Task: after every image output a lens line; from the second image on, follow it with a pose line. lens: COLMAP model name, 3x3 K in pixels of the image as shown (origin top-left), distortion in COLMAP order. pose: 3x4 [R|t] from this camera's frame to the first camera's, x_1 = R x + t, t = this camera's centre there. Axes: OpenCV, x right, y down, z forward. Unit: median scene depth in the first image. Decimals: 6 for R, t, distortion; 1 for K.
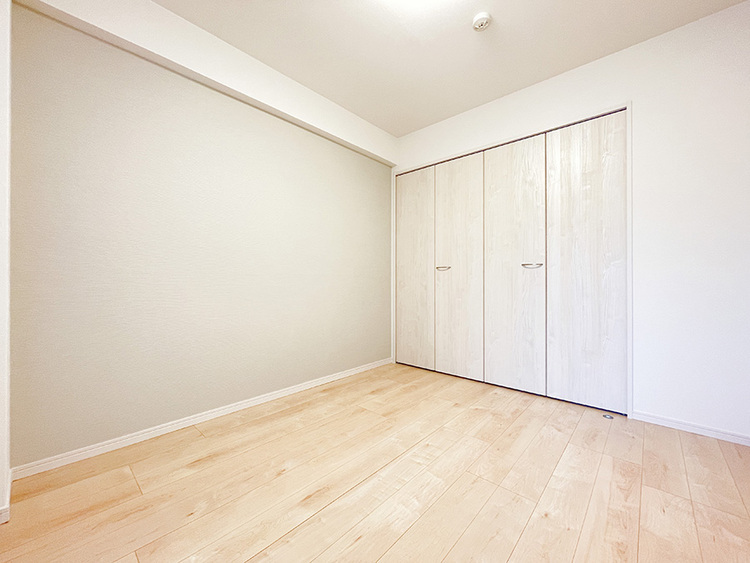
lens RADIAL K [[303.0, 0, 373.9], [0, 303.0, 281.7], [0, 0, 1]] dist [-0.001095, -0.000252]
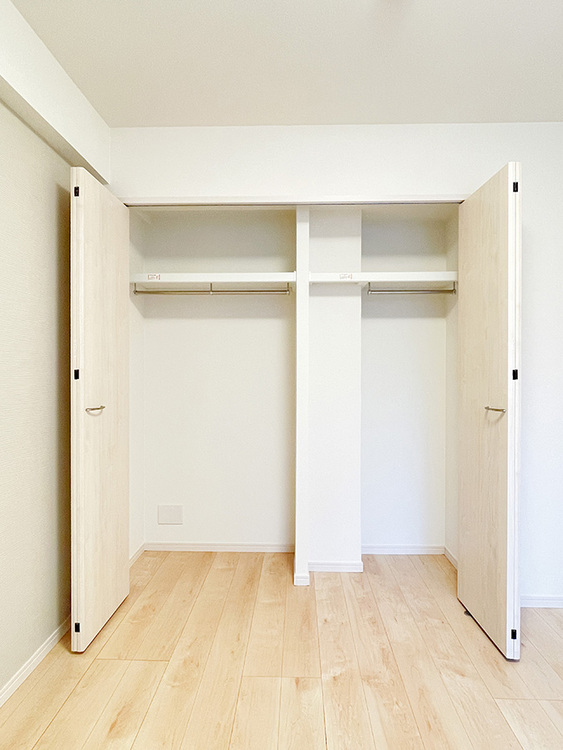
lens RADIAL K [[435.2, 0, 283.2], [0, 435.2, 373.9], [0, 0, 1]] dist [0.002586, 0.000510]
pose [[0.761637, 0.000033, 0.648004, -0.317085], [0.001153, 0.999998, -0.001407, -0.167952], [-0.648003, 0.001819, 0.761636, 0.604397]]
